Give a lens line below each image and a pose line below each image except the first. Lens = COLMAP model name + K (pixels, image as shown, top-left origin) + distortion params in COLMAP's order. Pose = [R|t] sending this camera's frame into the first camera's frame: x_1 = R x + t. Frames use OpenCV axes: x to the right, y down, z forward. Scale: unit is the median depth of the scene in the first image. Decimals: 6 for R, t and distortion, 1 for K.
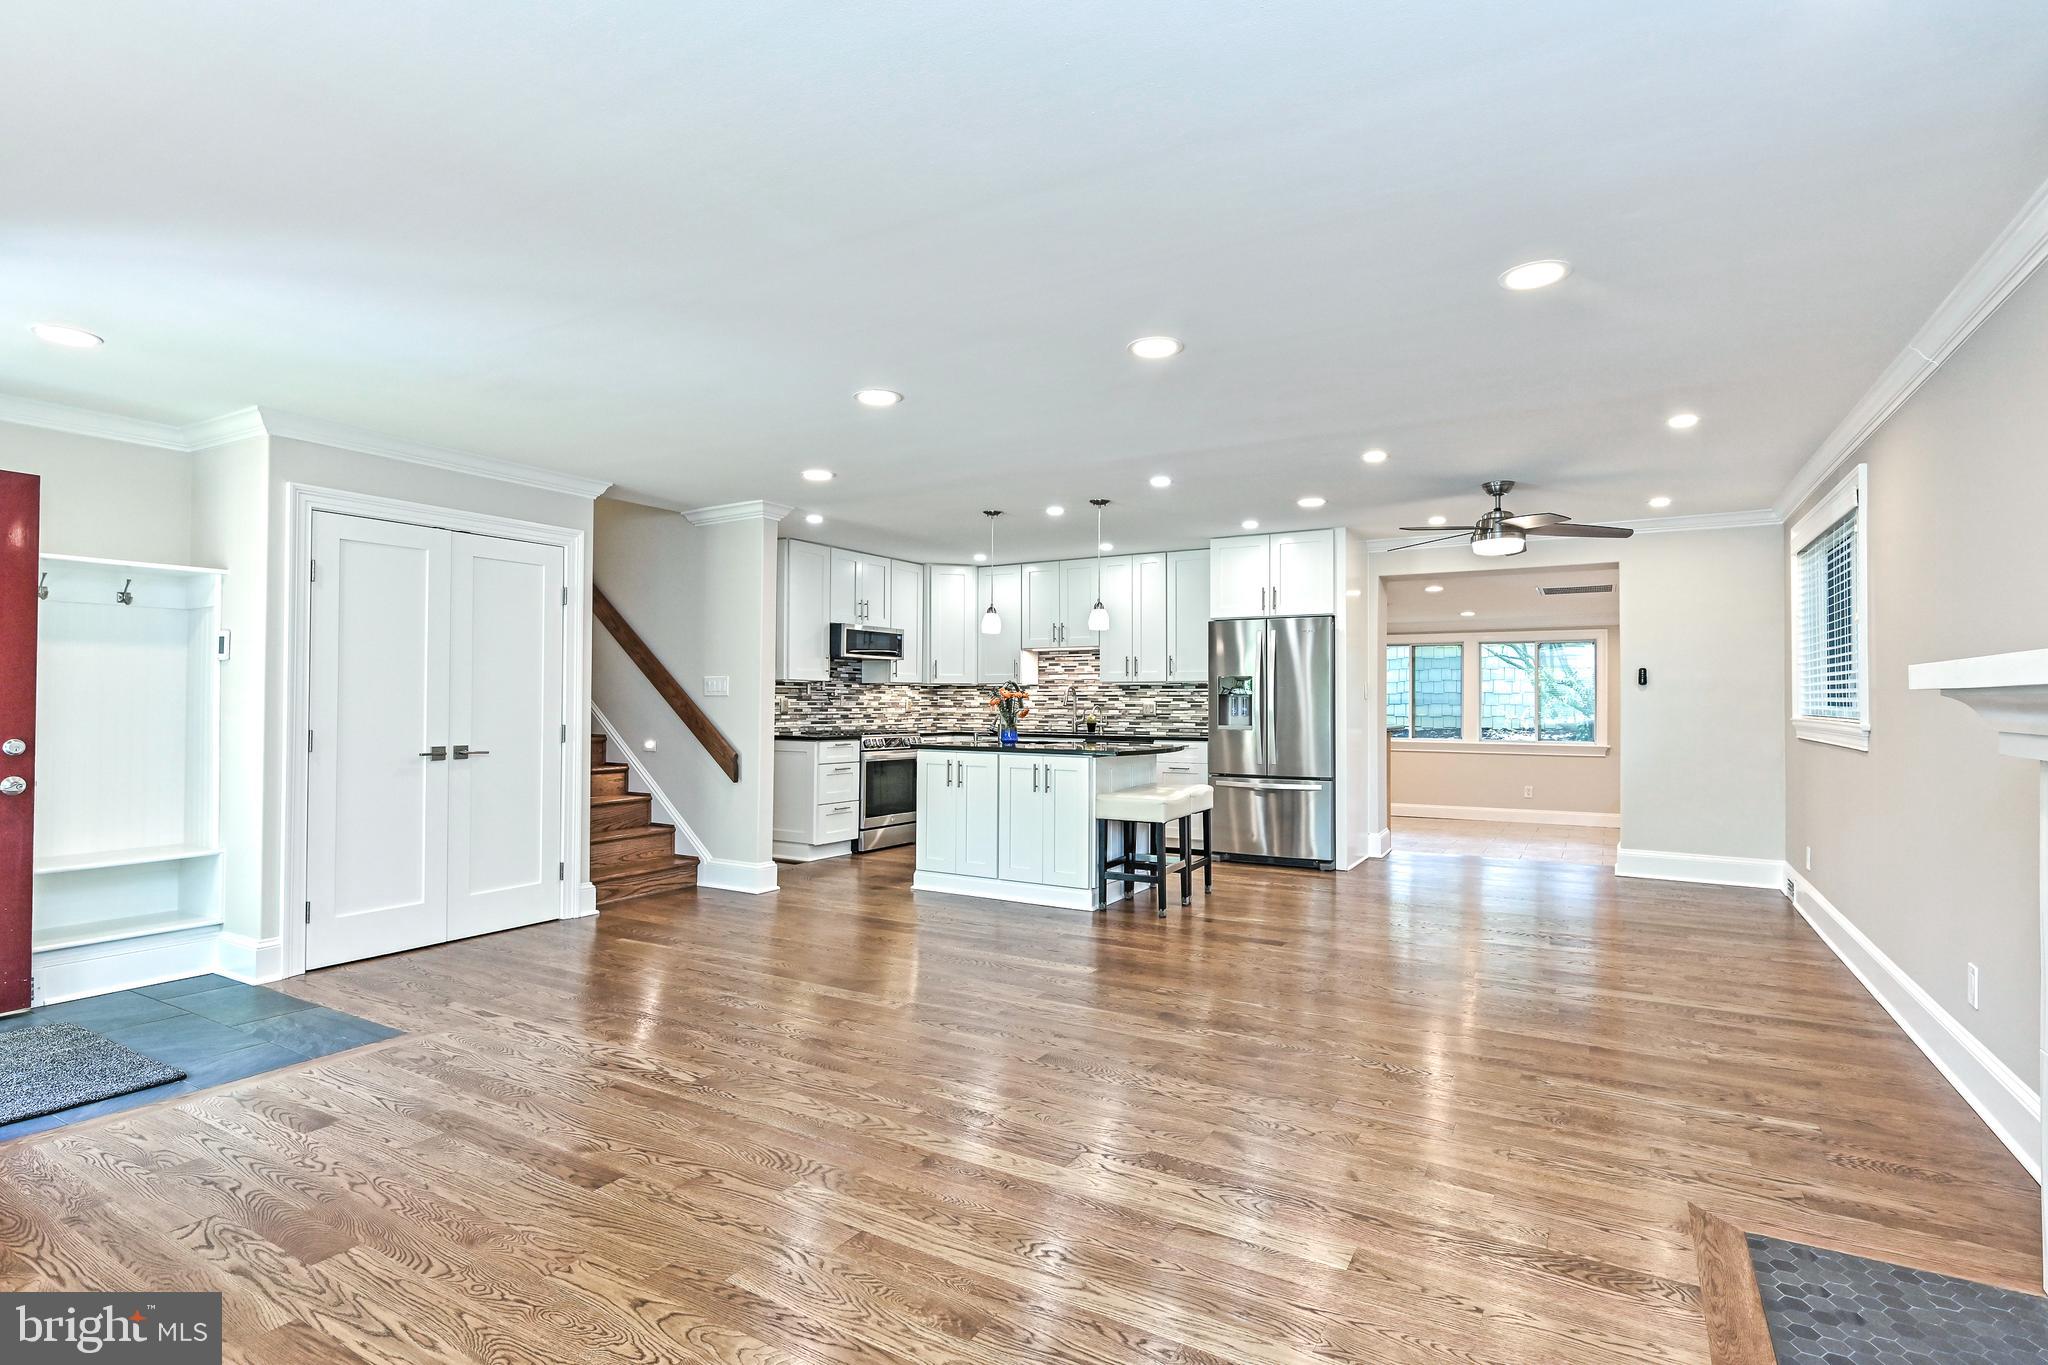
lens RADIAL K [[995.8, 0, 1031.5], [0, 995.8, 691.3], [0, 0, 1]] dist [-0.002963, -0.000693]
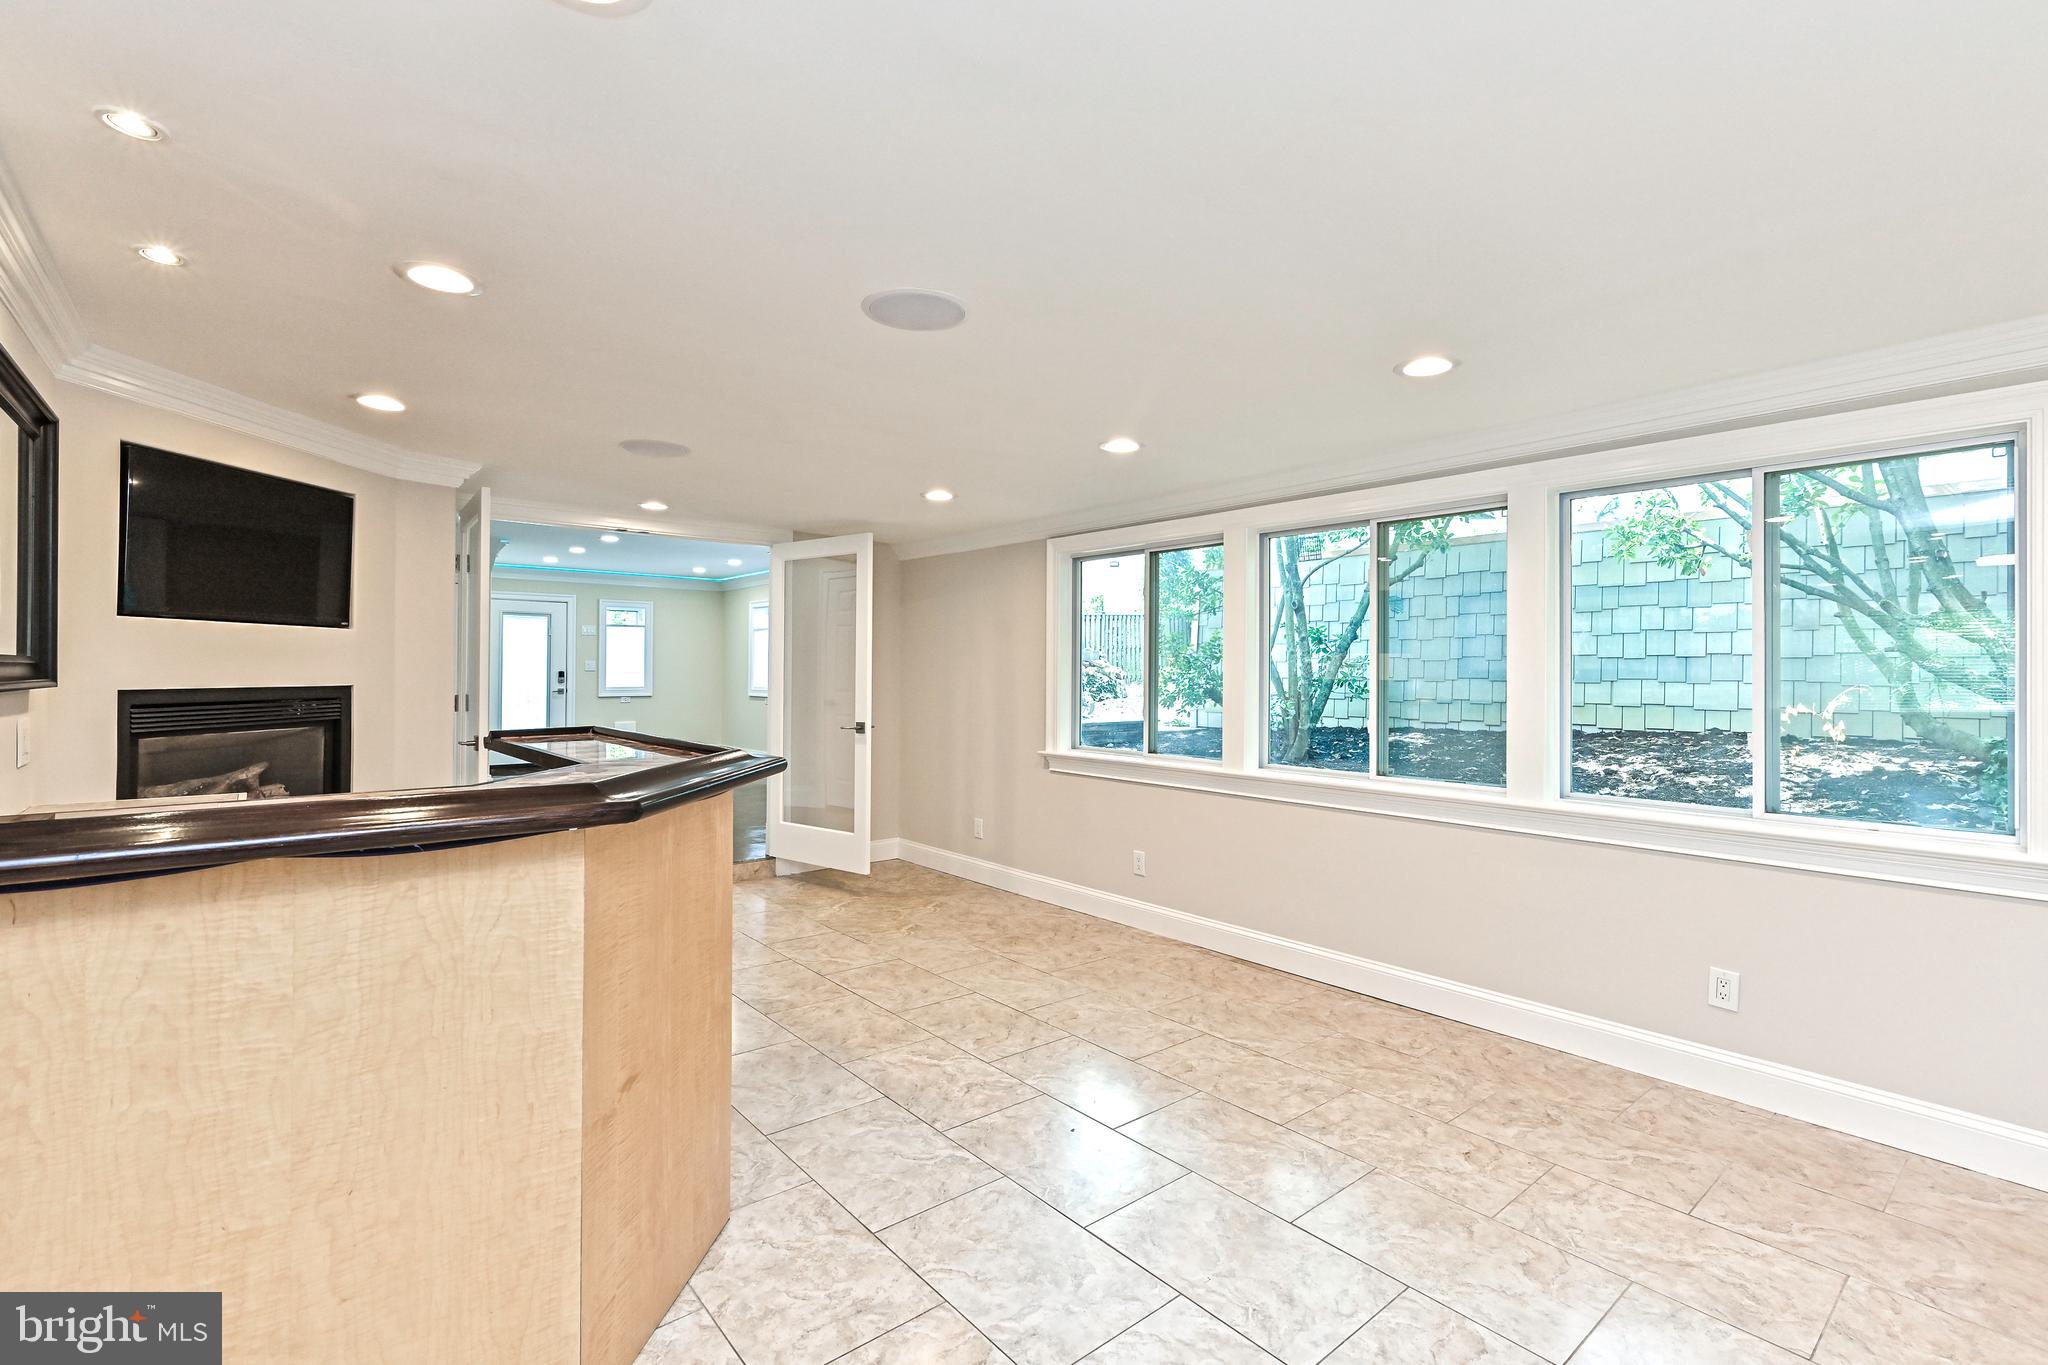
lens RADIAL K [[917.2, 0, 1025.3], [0, 917.2, 665.8], [0, 0, 1]] dist [-0.001276, 0.000075]
pose [[0.940034, -0.003875, -0.341058, 0.607938], [0.004089, 0.999992, -0.000092, 0.009884], [0.341056, -0.001308, 0.940042, 1.029530]]
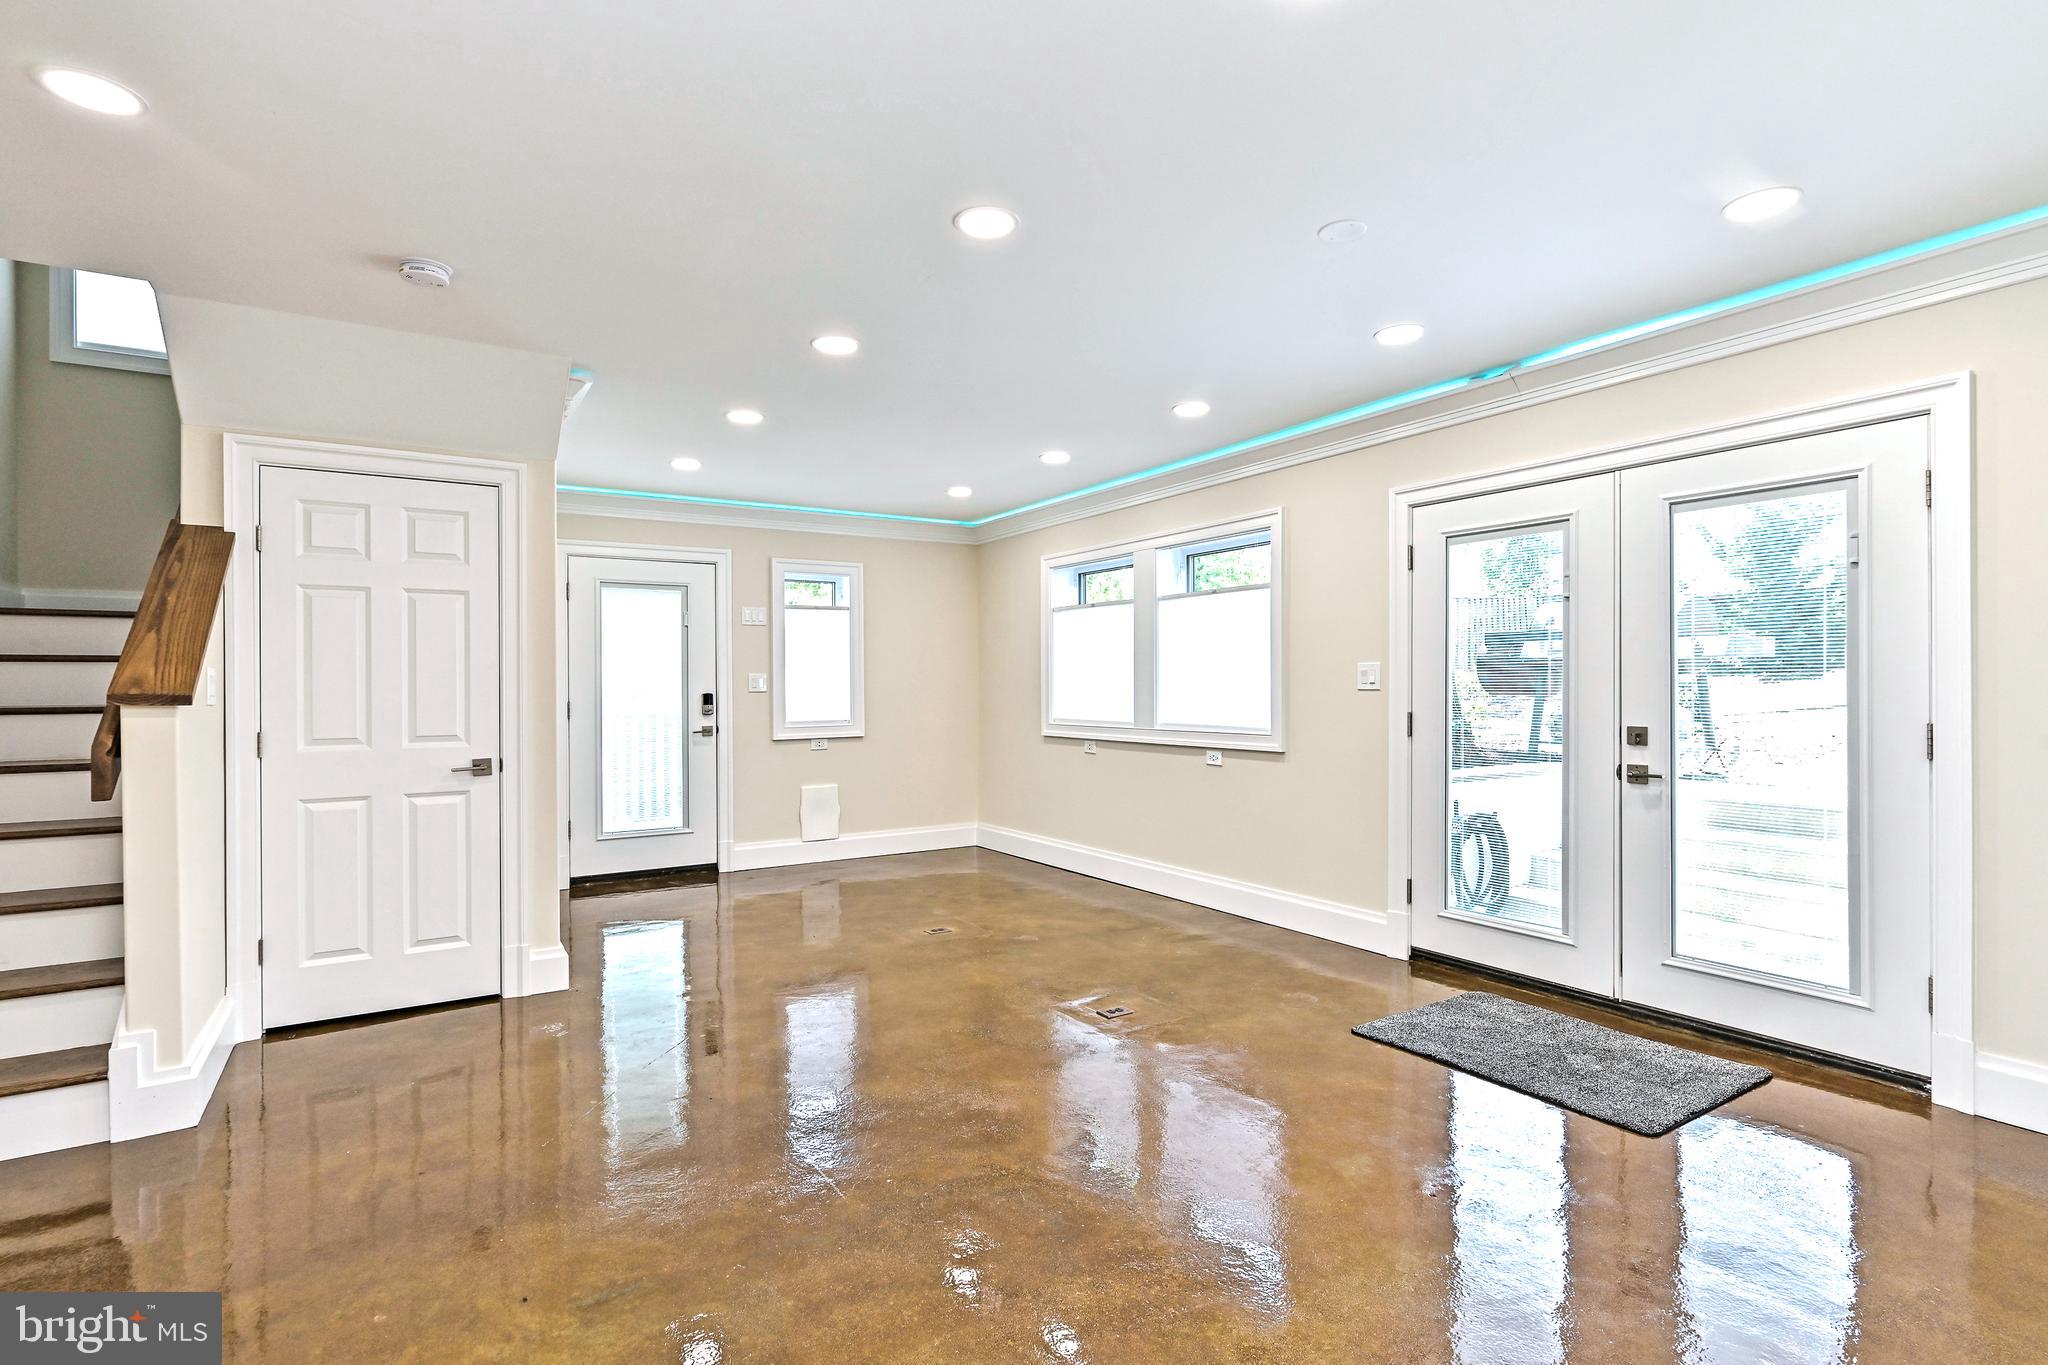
lens RADIAL K [[982.1, 0, 1031.7], [0, 982.1, 685.9], [0, 0, 1]] dist [-0.000479, 0.000005]
pose [[0.888214, -0.011469, -0.459286, -0.006657], [0.016110, 0.999851, 0.006188, 0.008199], [0.459147, -0.012896, 0.888267, 1.579956]]
